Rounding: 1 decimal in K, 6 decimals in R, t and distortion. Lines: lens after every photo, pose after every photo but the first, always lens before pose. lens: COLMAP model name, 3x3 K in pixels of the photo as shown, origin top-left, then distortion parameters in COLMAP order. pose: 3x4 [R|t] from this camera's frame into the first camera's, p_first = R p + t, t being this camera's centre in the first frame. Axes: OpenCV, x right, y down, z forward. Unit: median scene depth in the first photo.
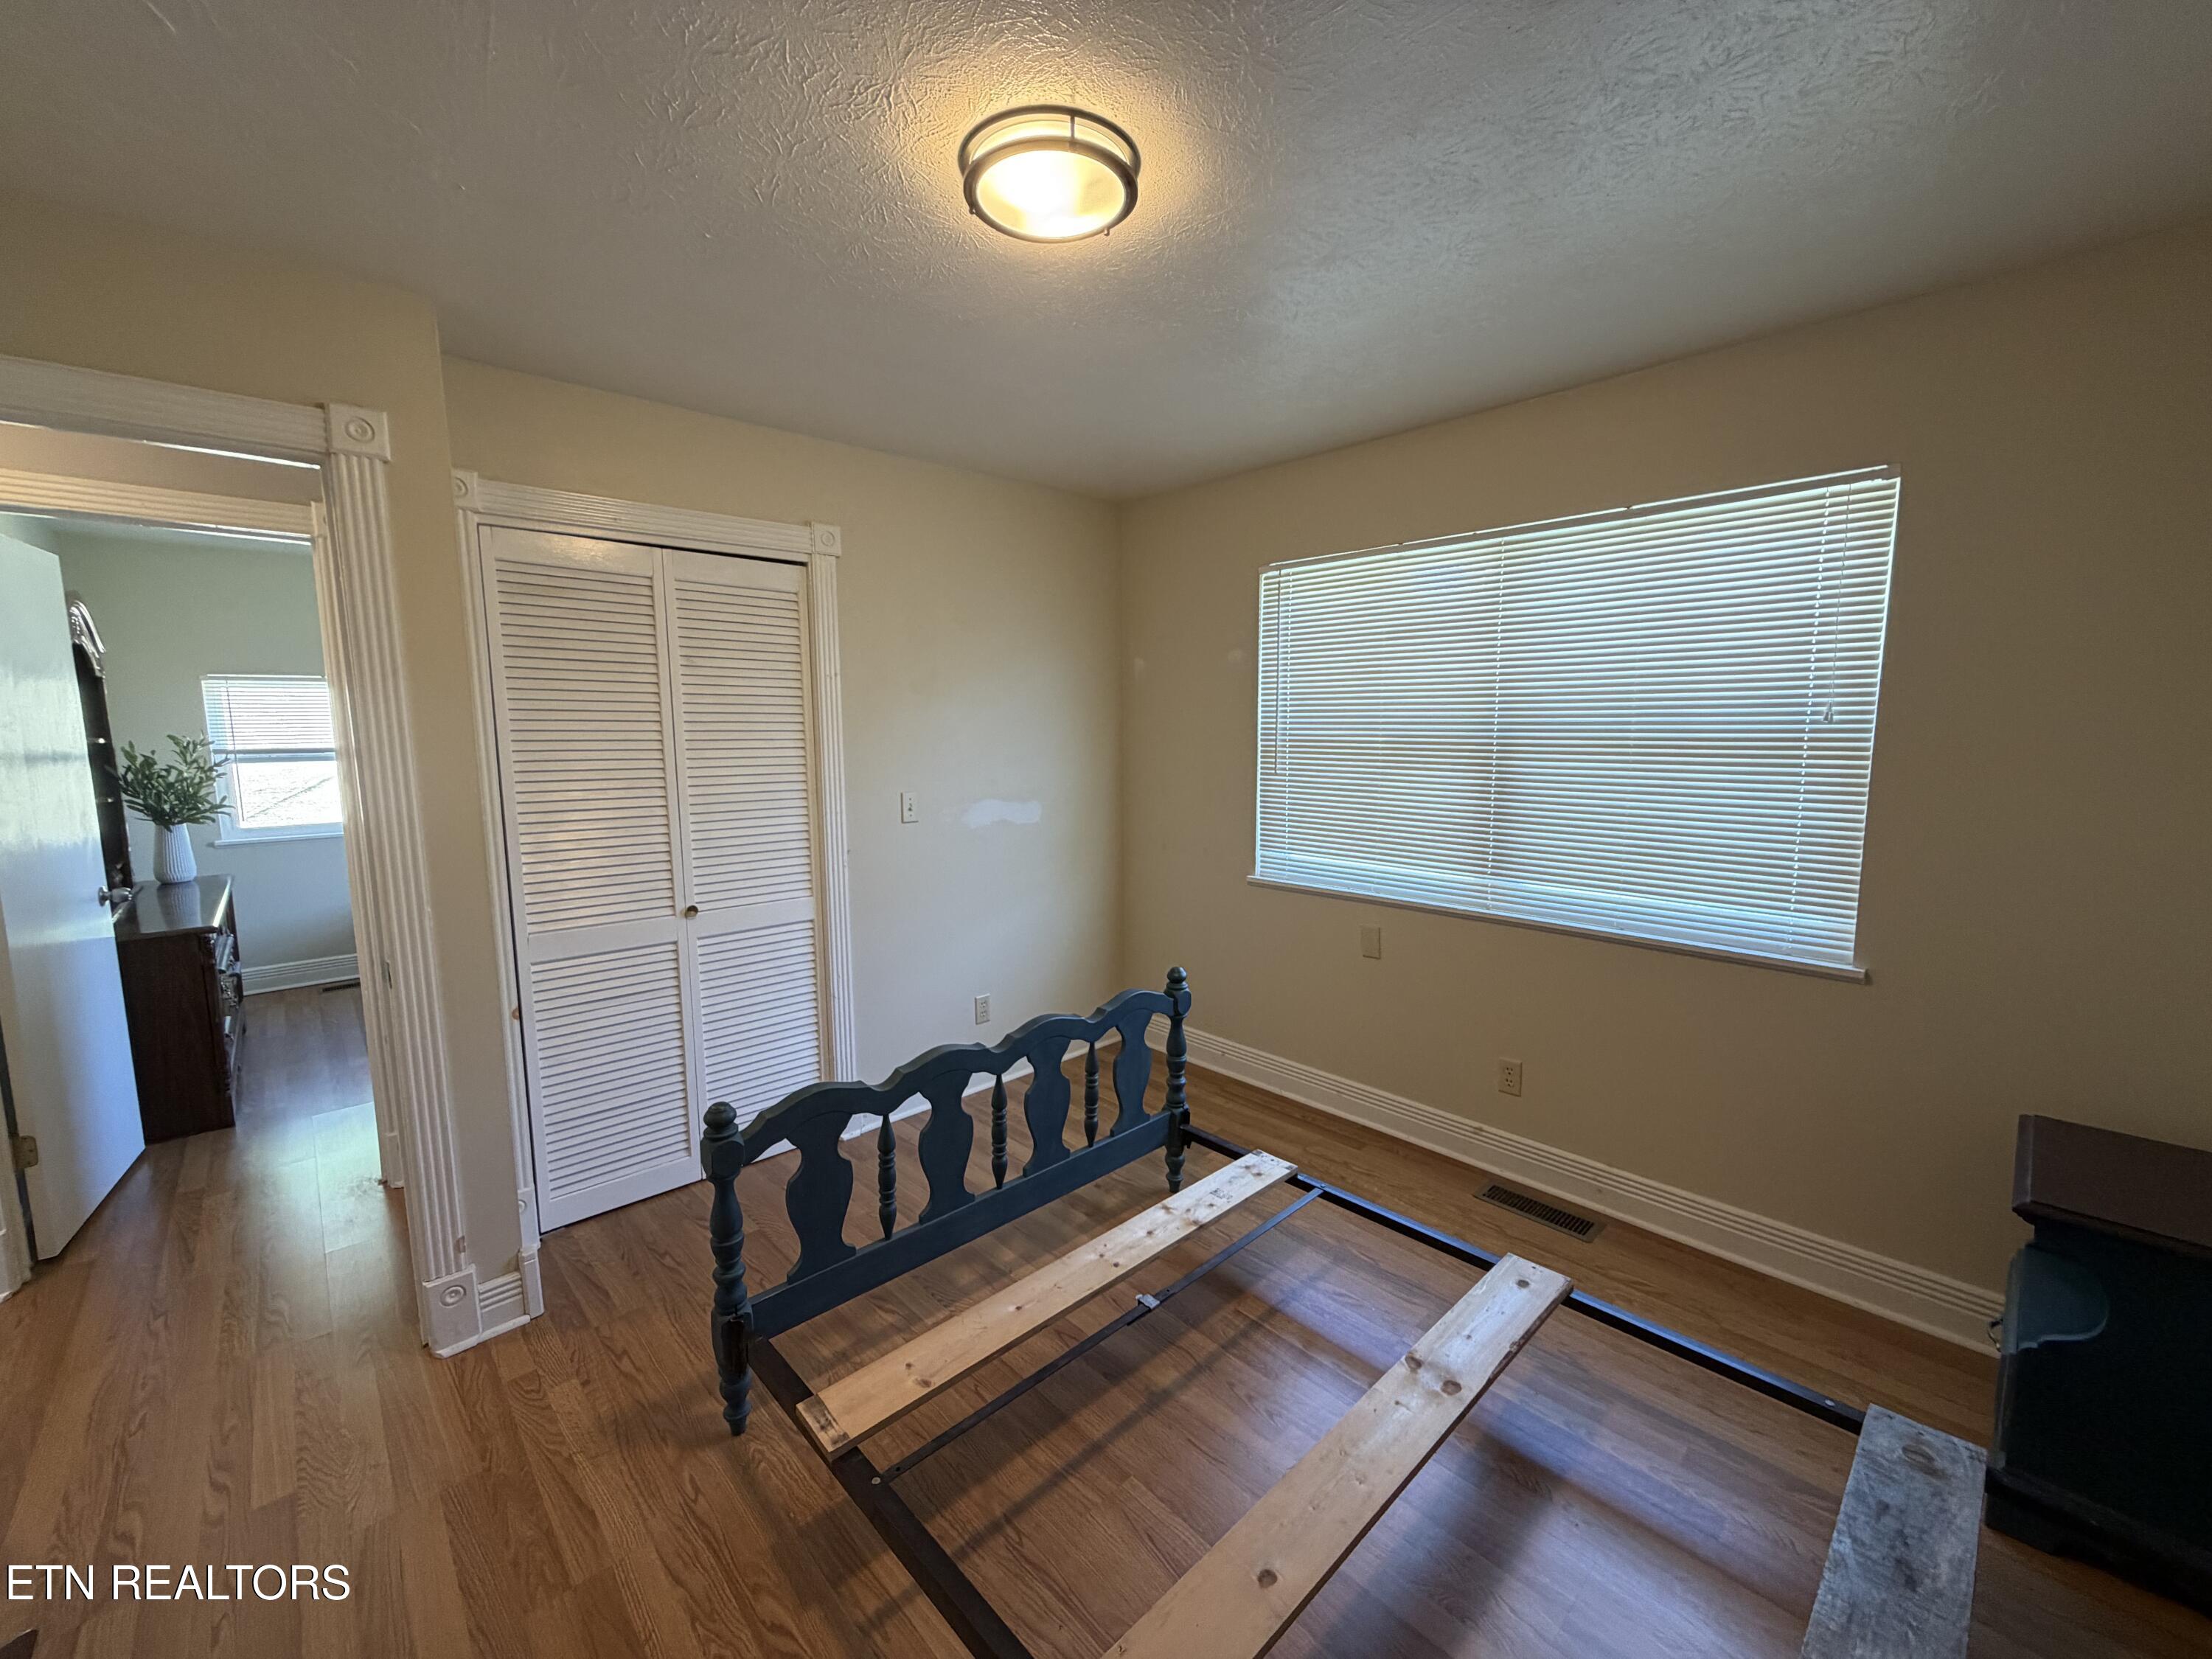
lens RADIAL K [[876.1, 0, 1097.4], [0, 876.1, 836.0], [0, 0, 1]] dist [-0.000953, 0.000685]
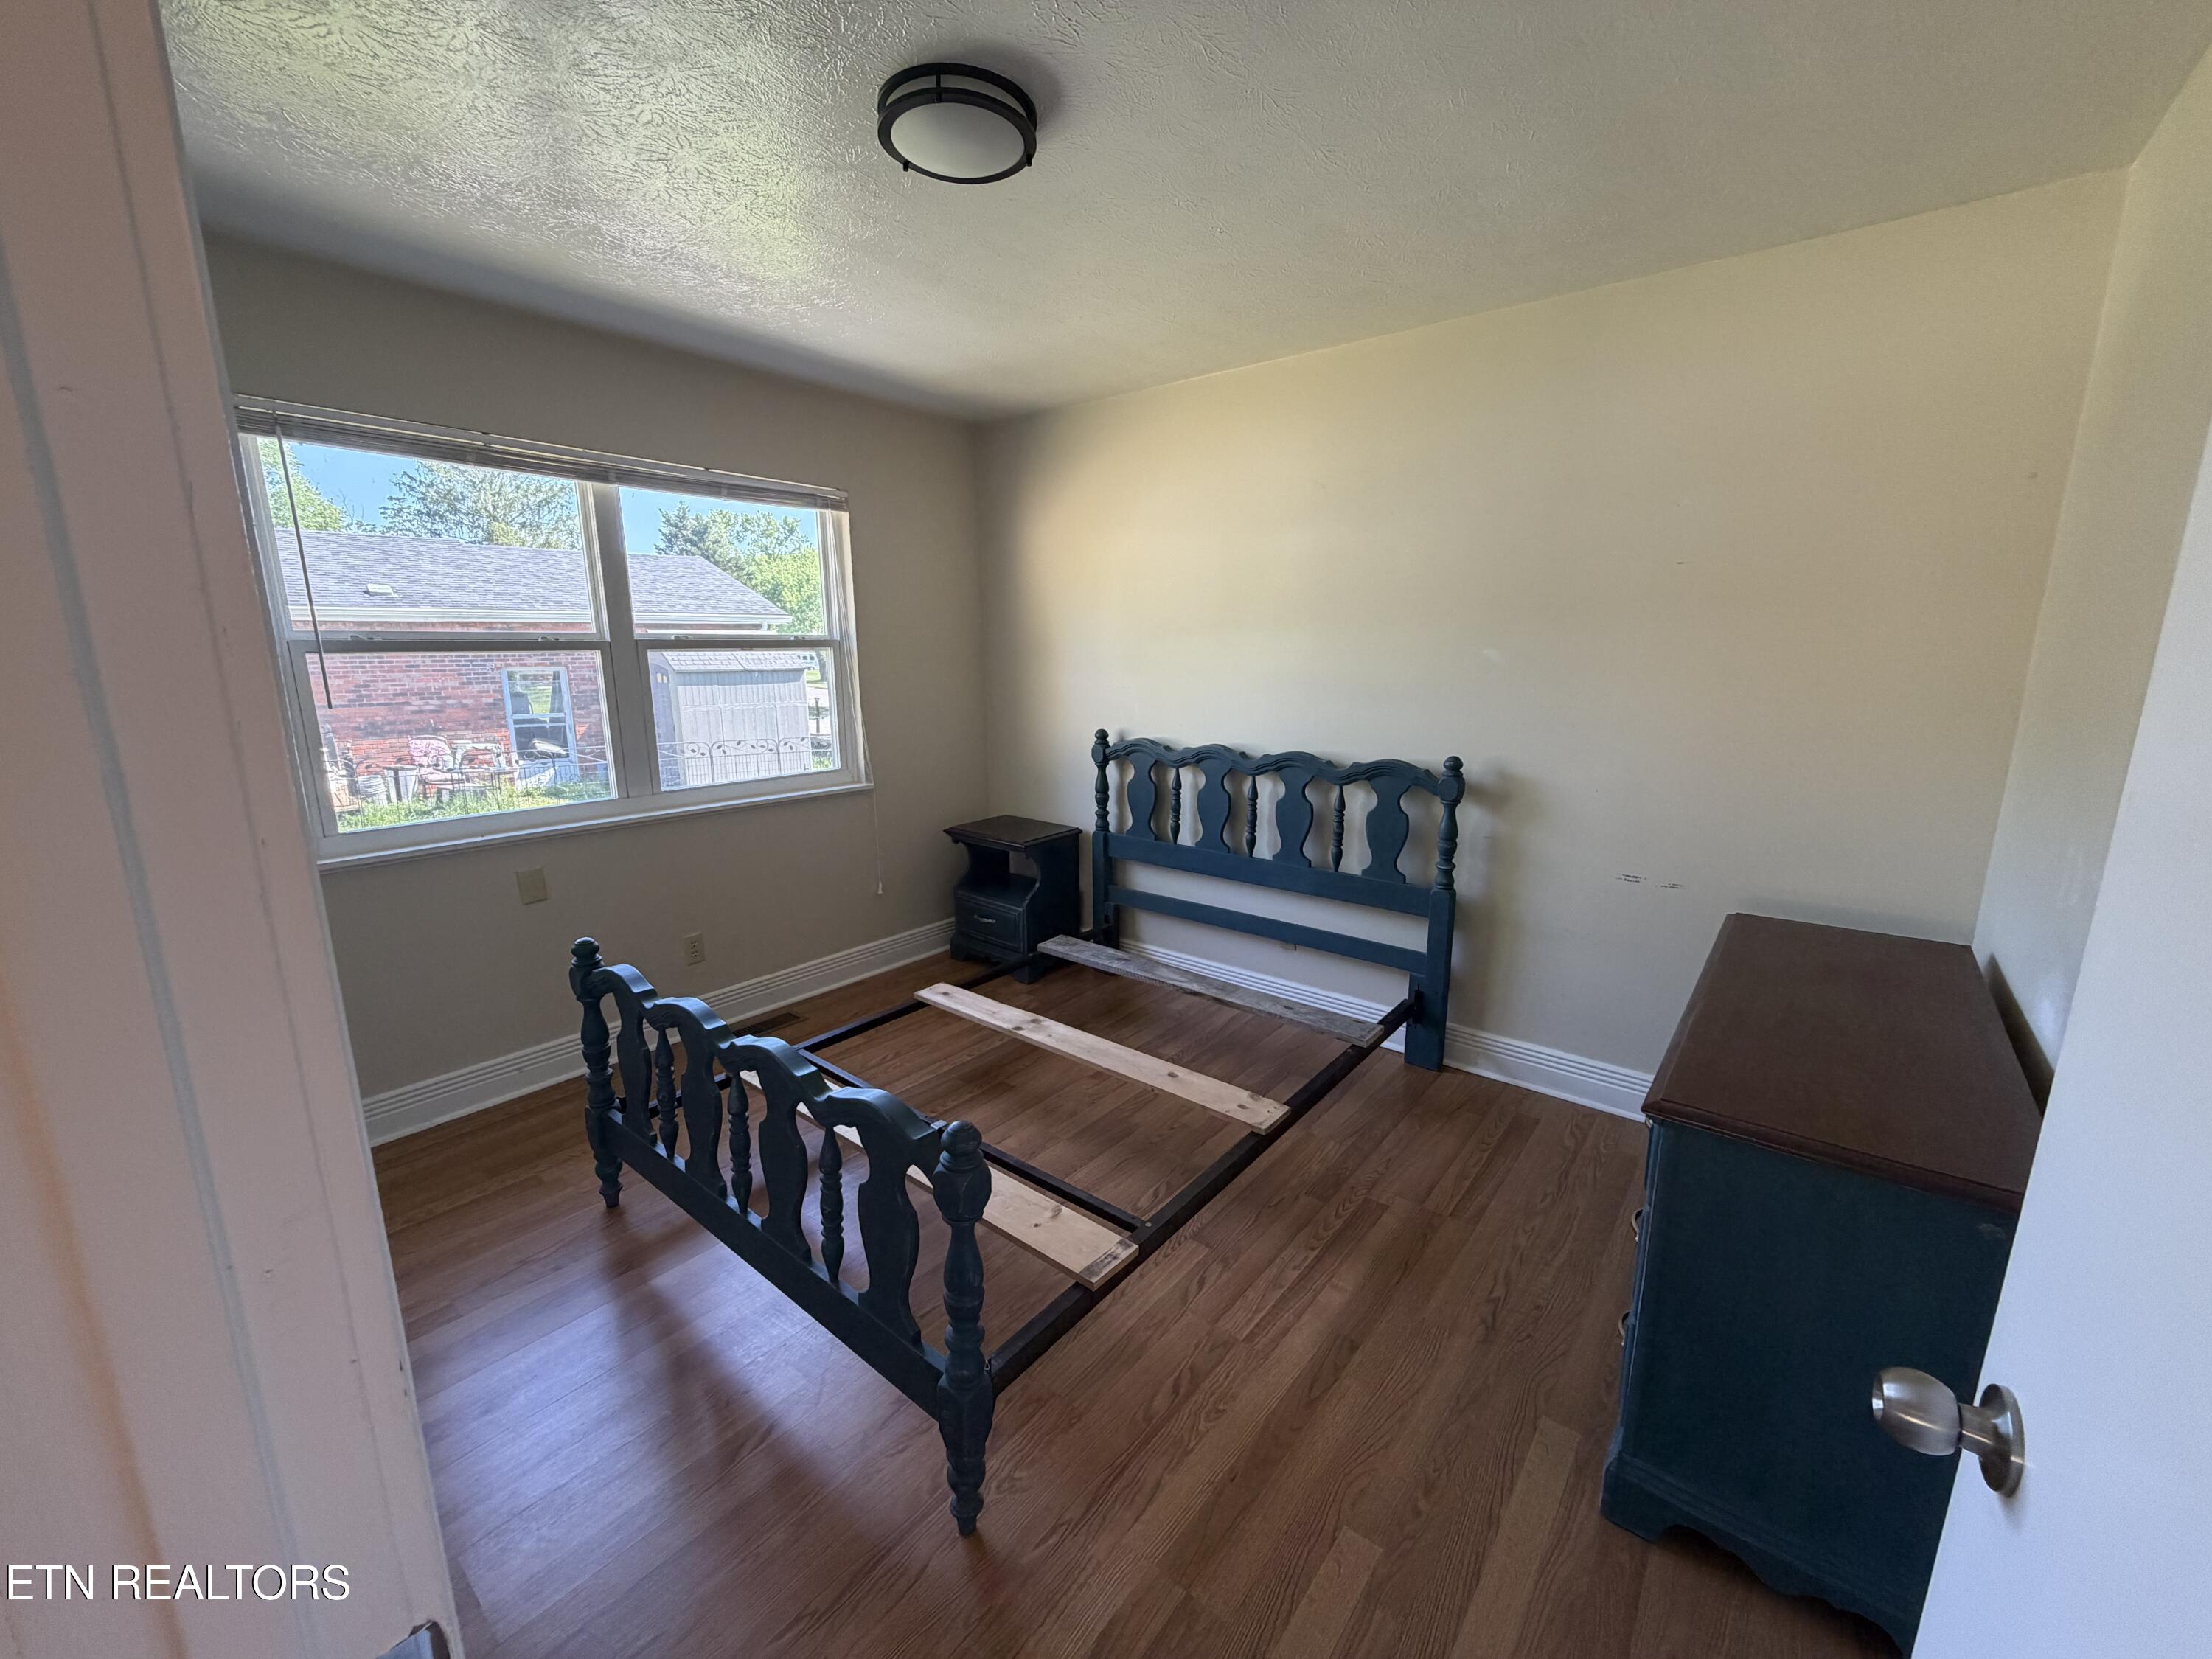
lens RADIAL K [[876.1, 0, 1097.4], [0, 876.1, 836.0], [0, 0, 1]] dist [-0.000953, 0.000685]
pose [[-0.129209, -0.199418, 0.971359, -1.195372], [0.136924, 0.966599, 0.216654, -0.082581], [-0.982119, 0.160996, -0.097588, 0.969083]]
